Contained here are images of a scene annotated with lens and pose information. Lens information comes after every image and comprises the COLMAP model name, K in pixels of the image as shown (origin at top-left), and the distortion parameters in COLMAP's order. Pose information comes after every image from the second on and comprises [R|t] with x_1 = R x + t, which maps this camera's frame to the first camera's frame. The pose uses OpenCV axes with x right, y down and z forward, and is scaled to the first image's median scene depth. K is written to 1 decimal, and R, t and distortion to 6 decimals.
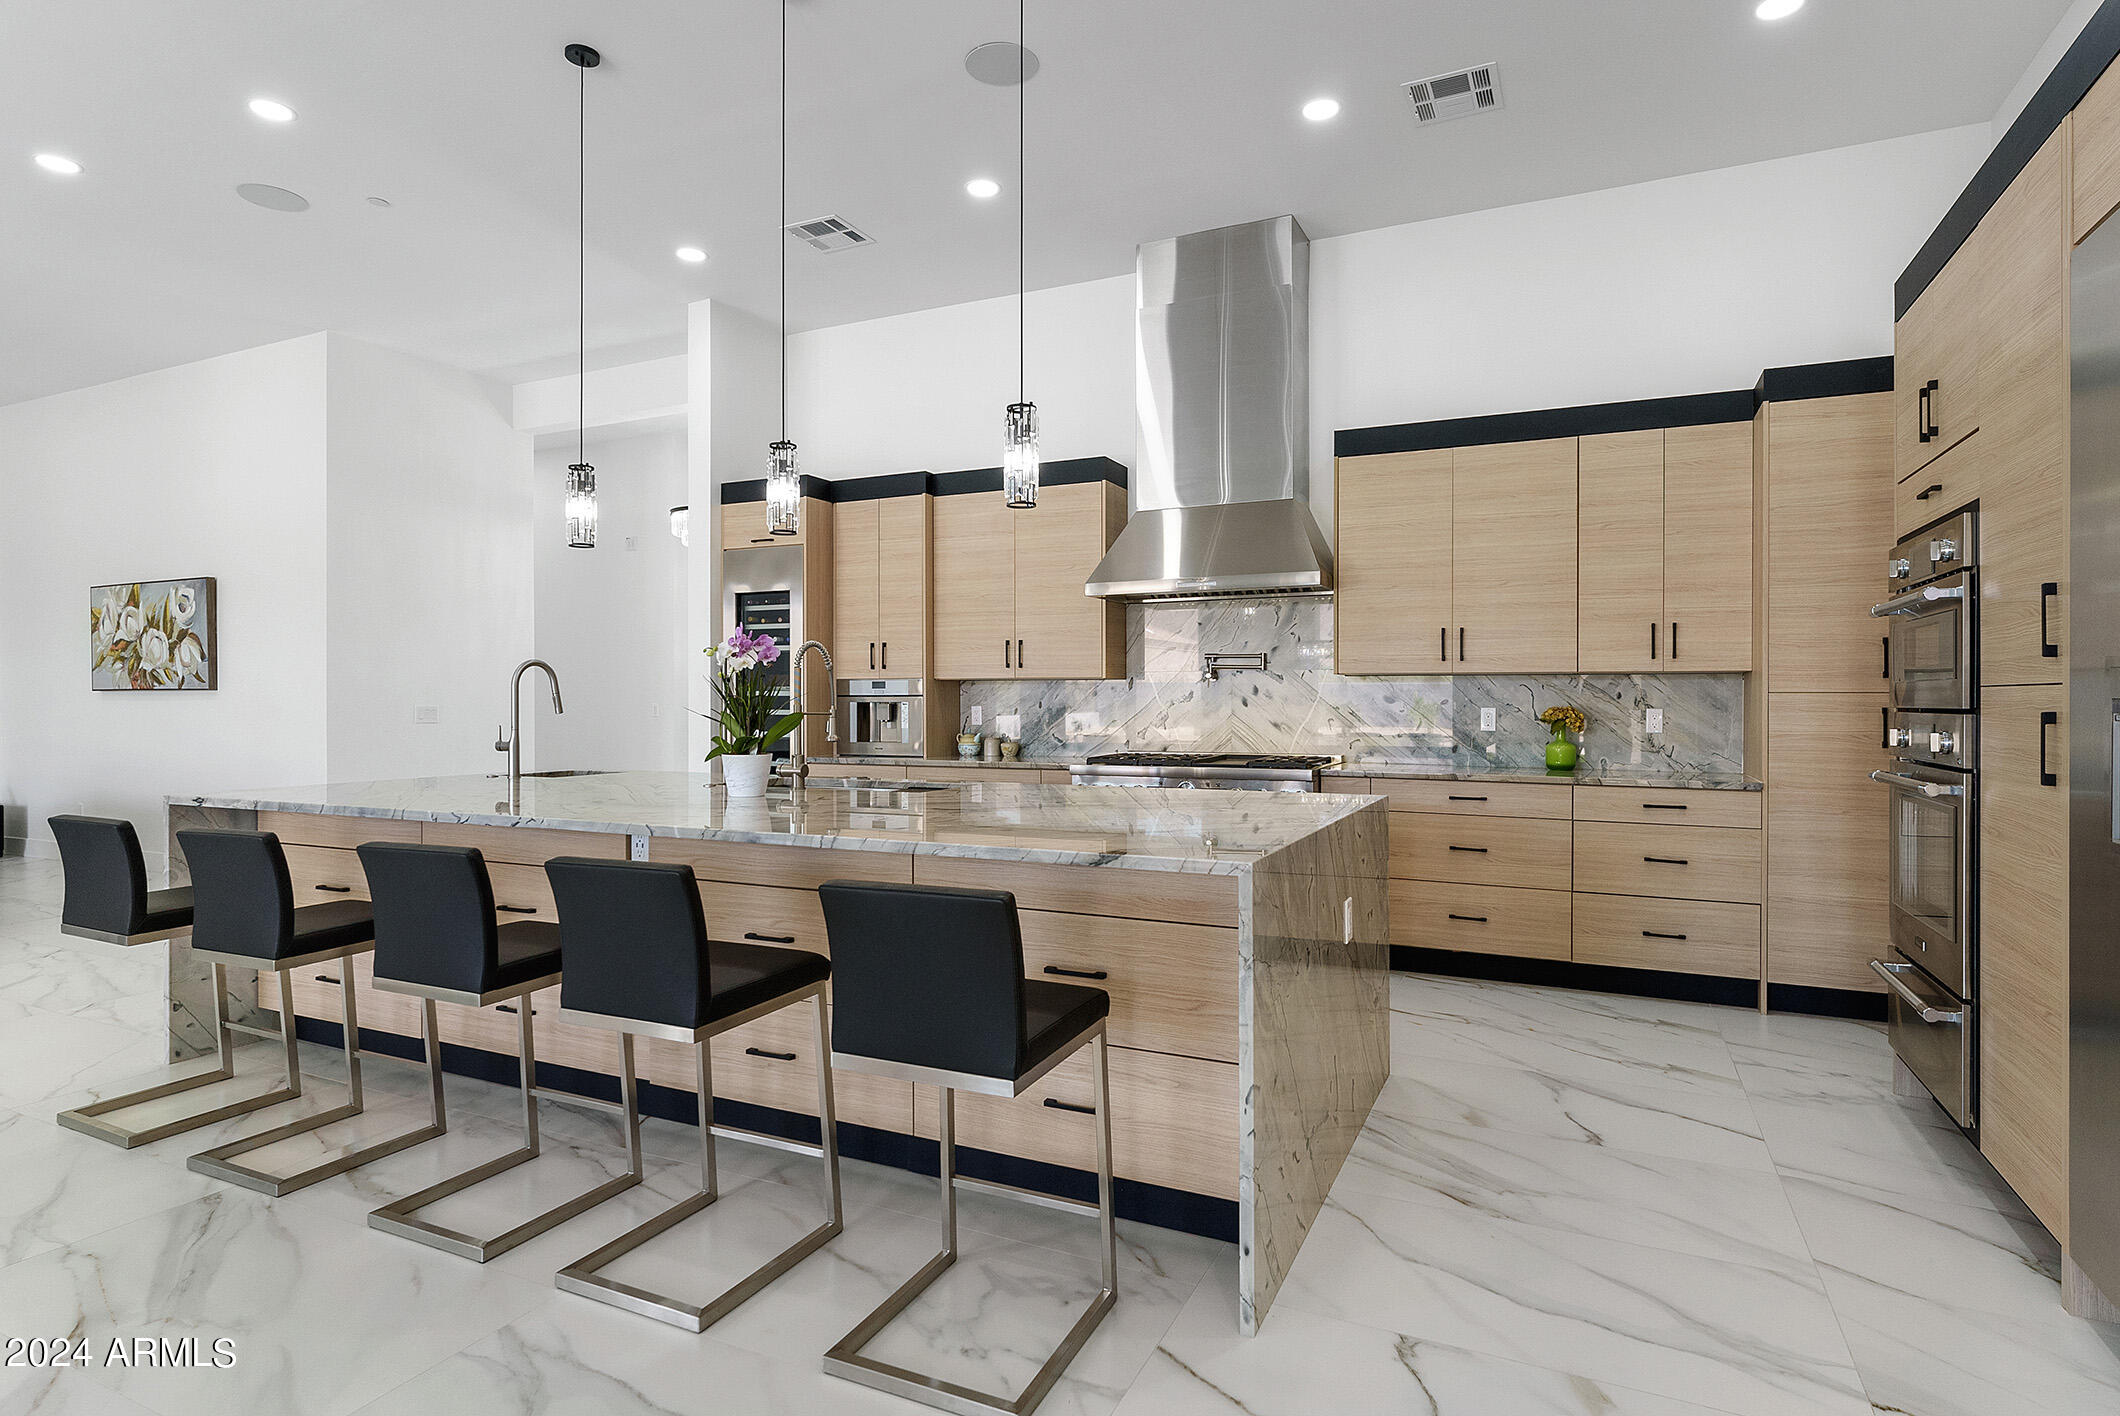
lens RADIAL K [[1097.8, 0, 1073.4], [0, 1097.8, 706.6], [0, 0, 1]] dist [-0.004170, -0.002441]
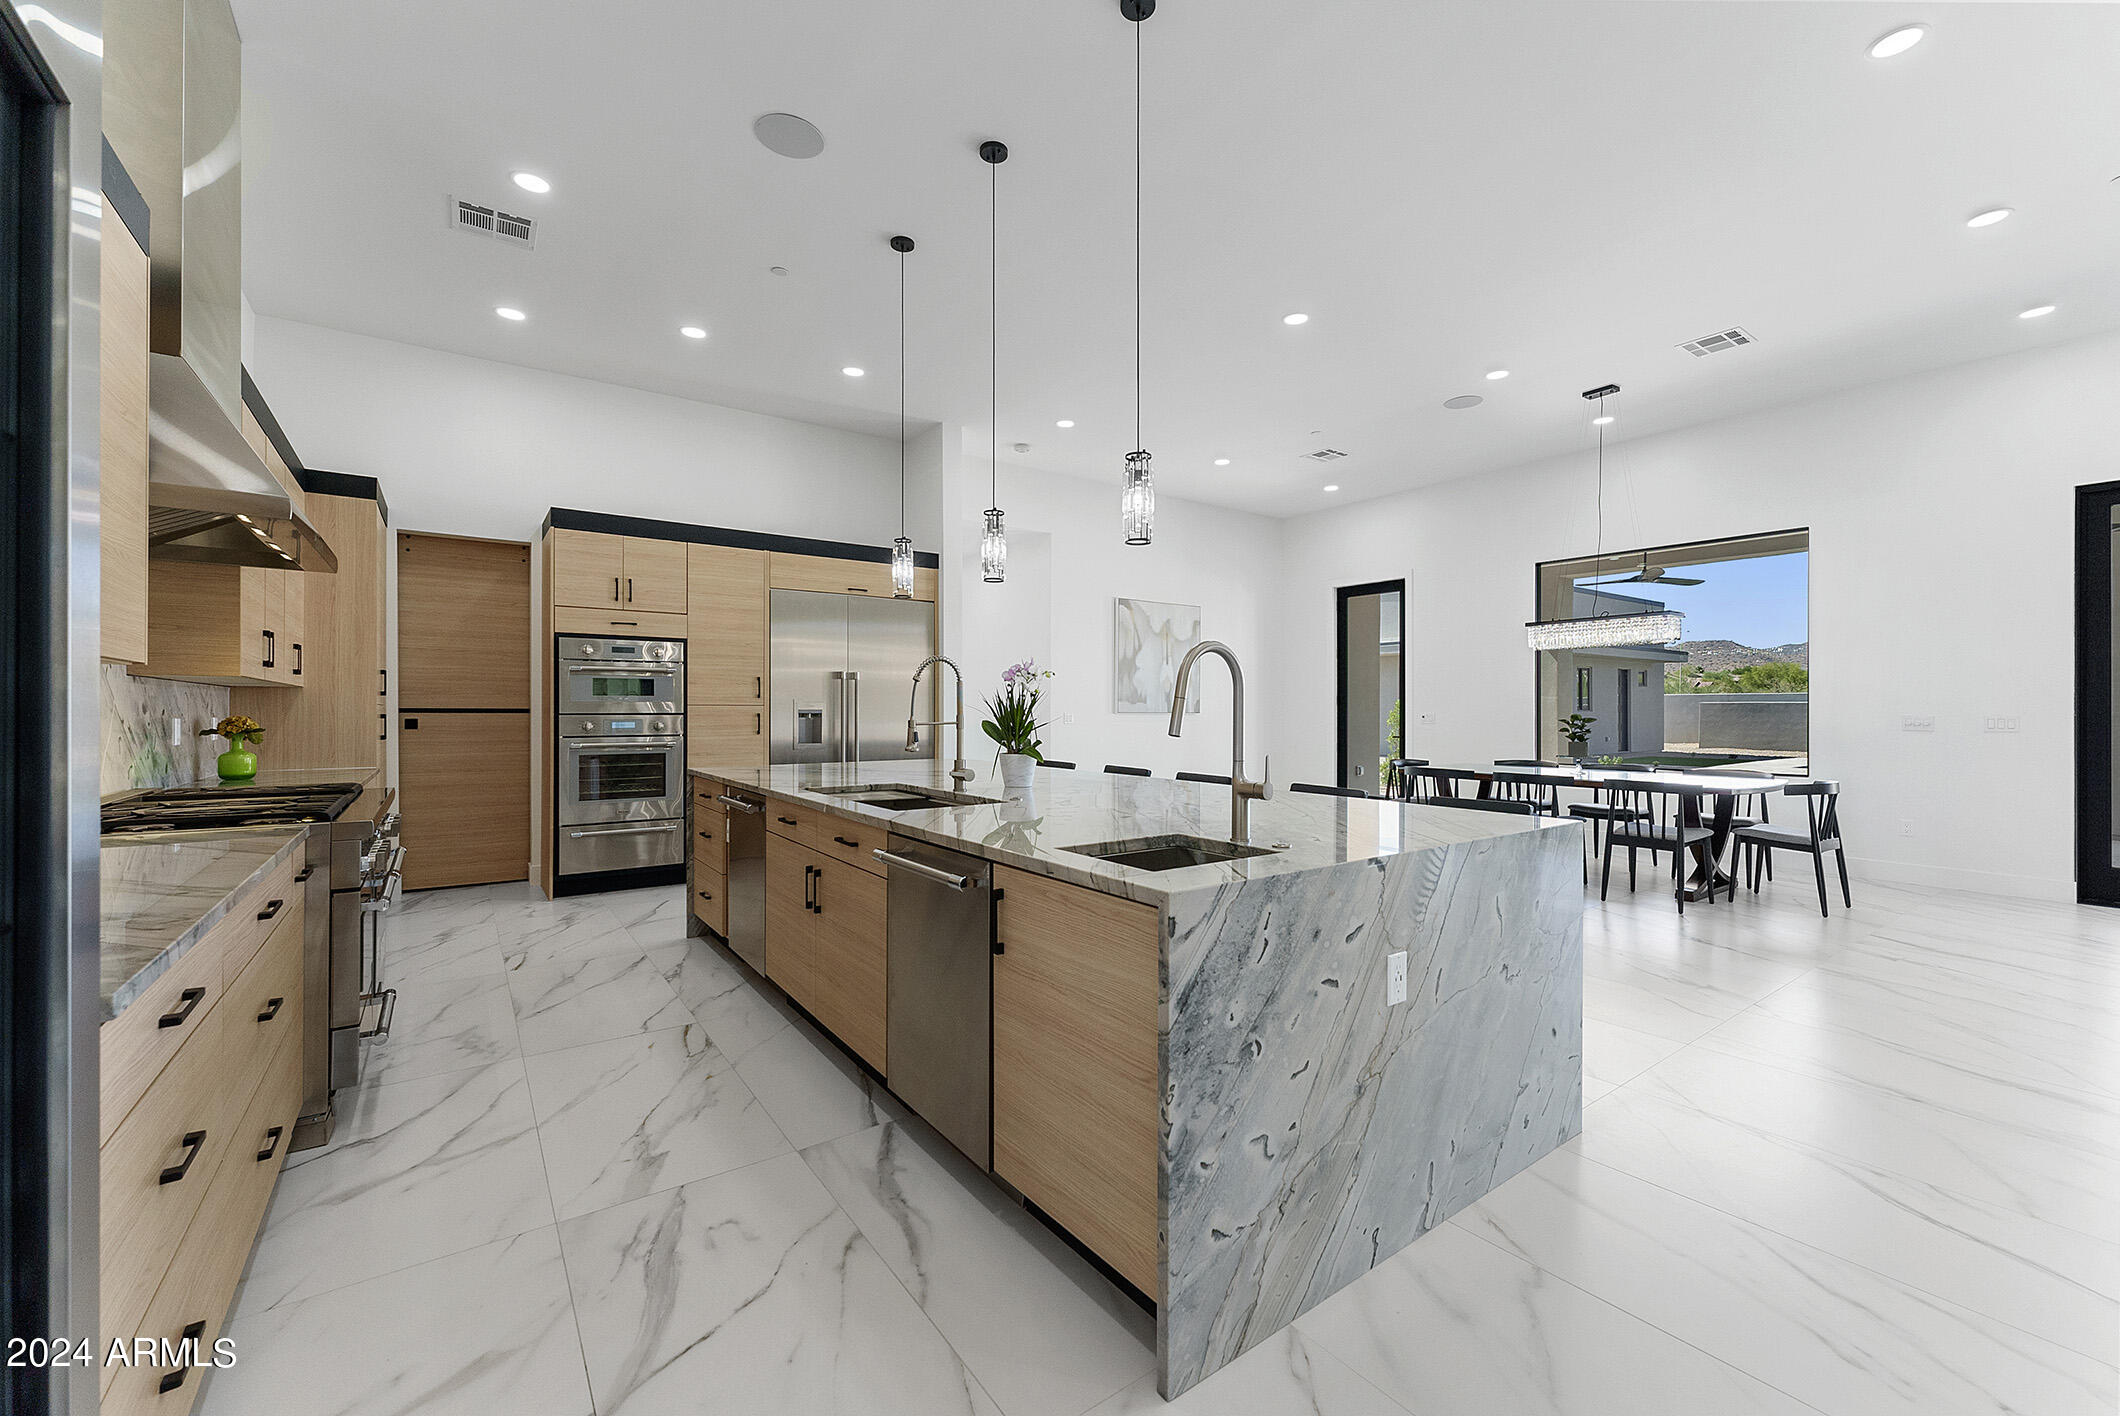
lens RADIAL K [[845.4, 0, 1047.7], [0, 845.4, 710.1], [0, 0, 1]] dist [0.003861, 0.000153]
pose [[-0.863598, -0.001975, 0.504177, -0.504368], [0.001173, 0.999982, 0.005925, -0.007754], [-0.504180, 0.005708, -0.863580, 1.122563]]
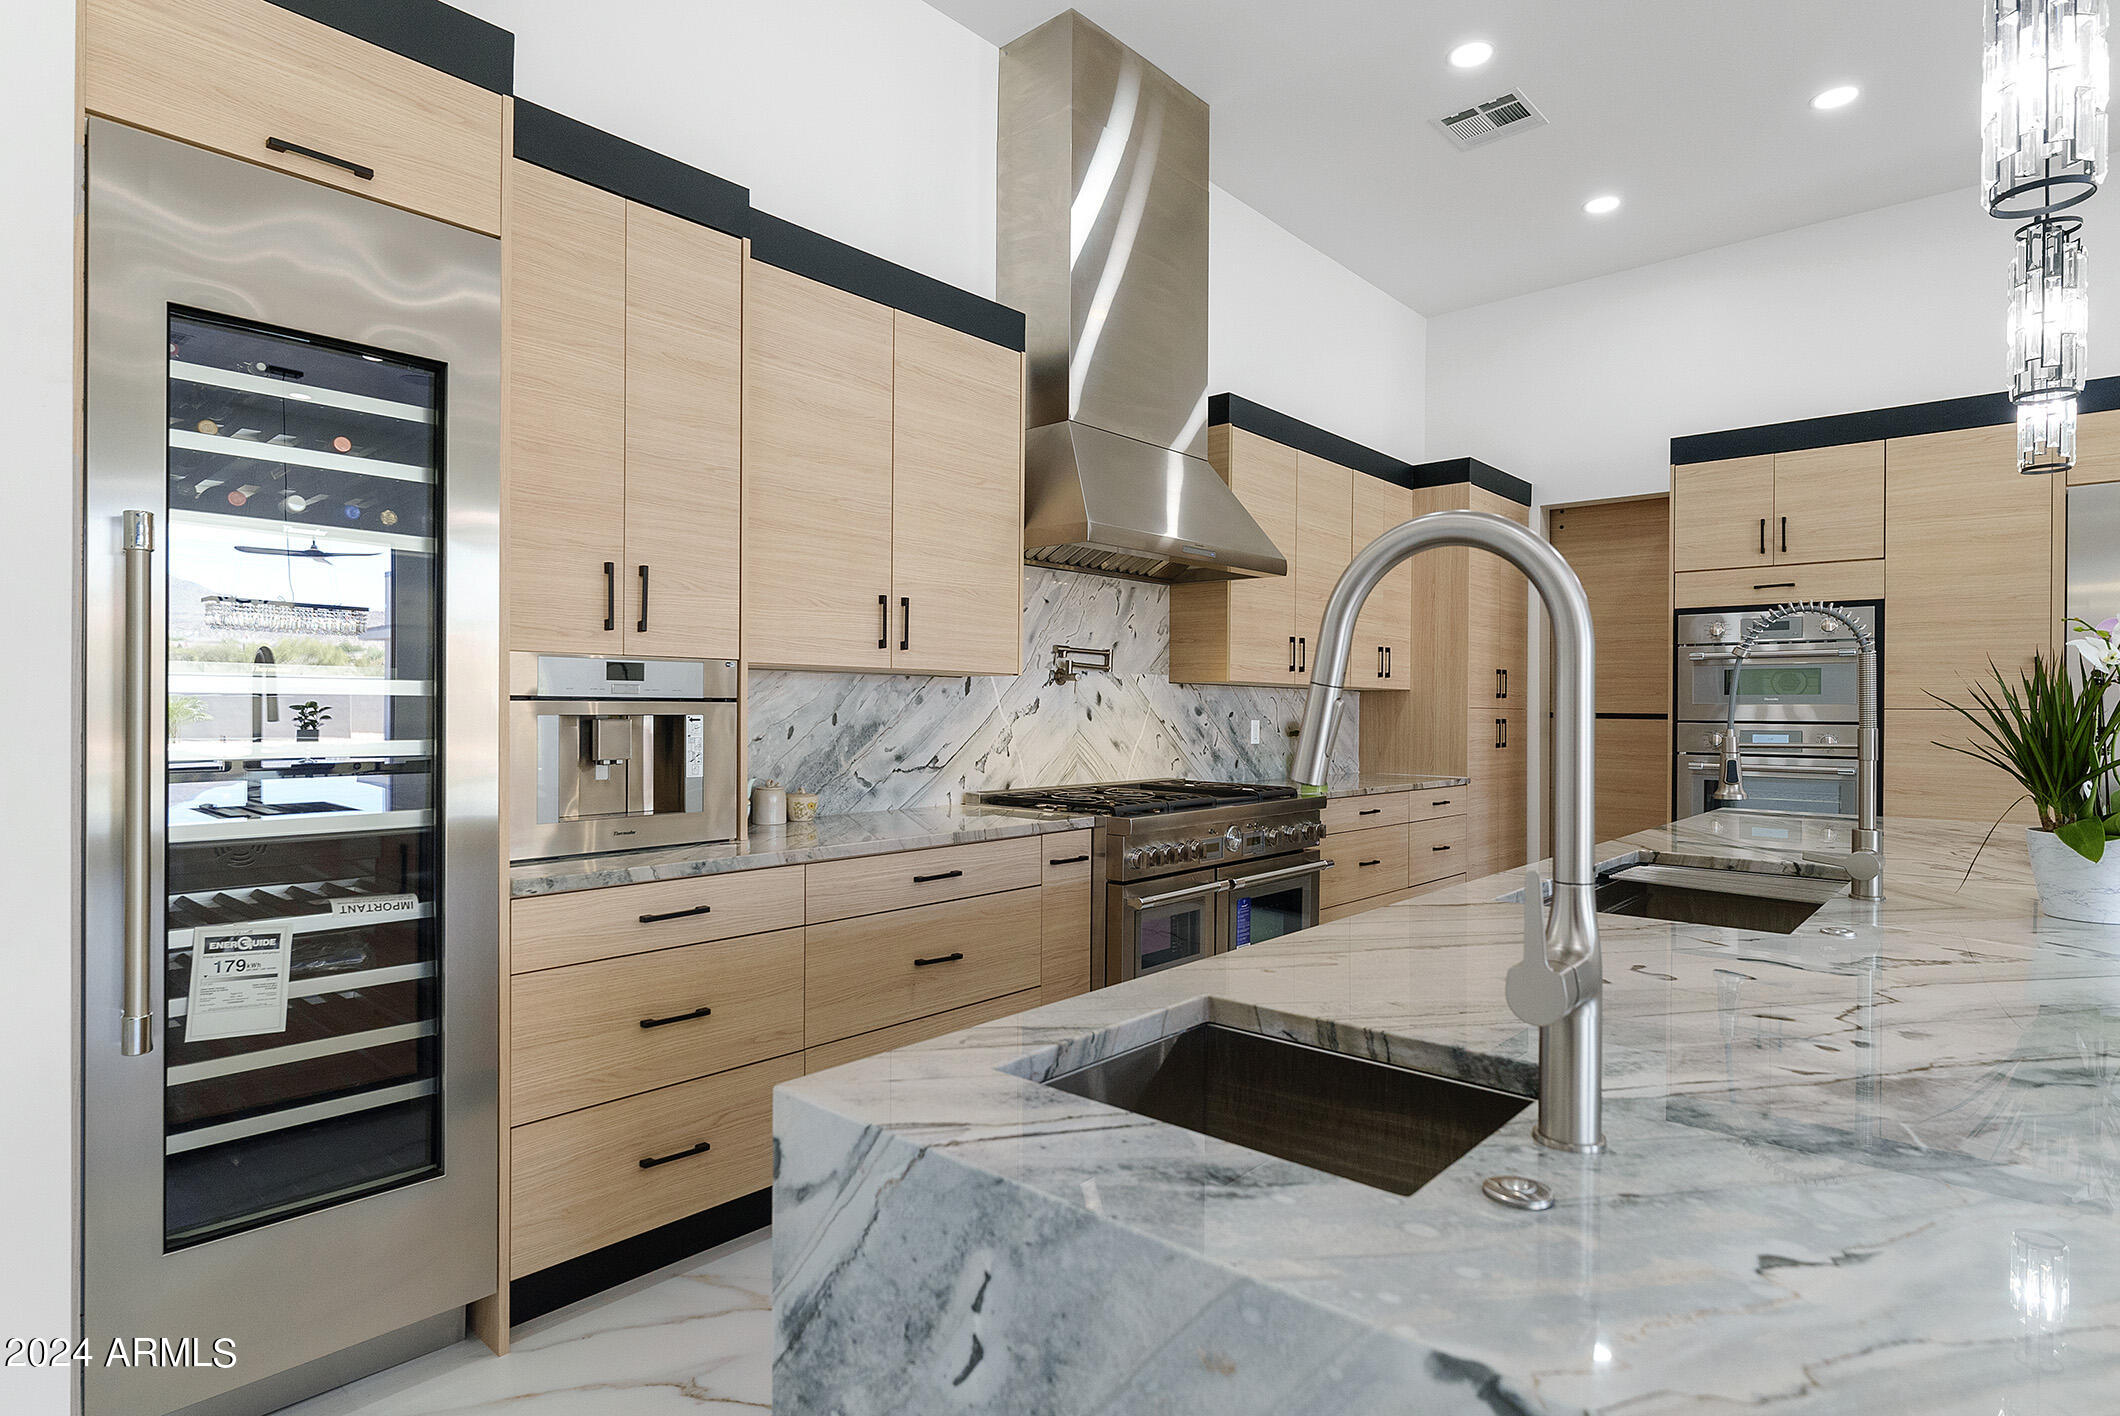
lens RADIAL K [[1097.8, 0, 1069.6], [0, 1097.8, 714.7], [0, 0, 1]] dist [-0.004170, -0.002441]
pose [[0.292048, -0.002760, 0.956400, -0.549012], [-0.000958, 0.999994, 0.003178, -0.006111], [-0.956403, -0.001844, 0.292044, 0.794986]]
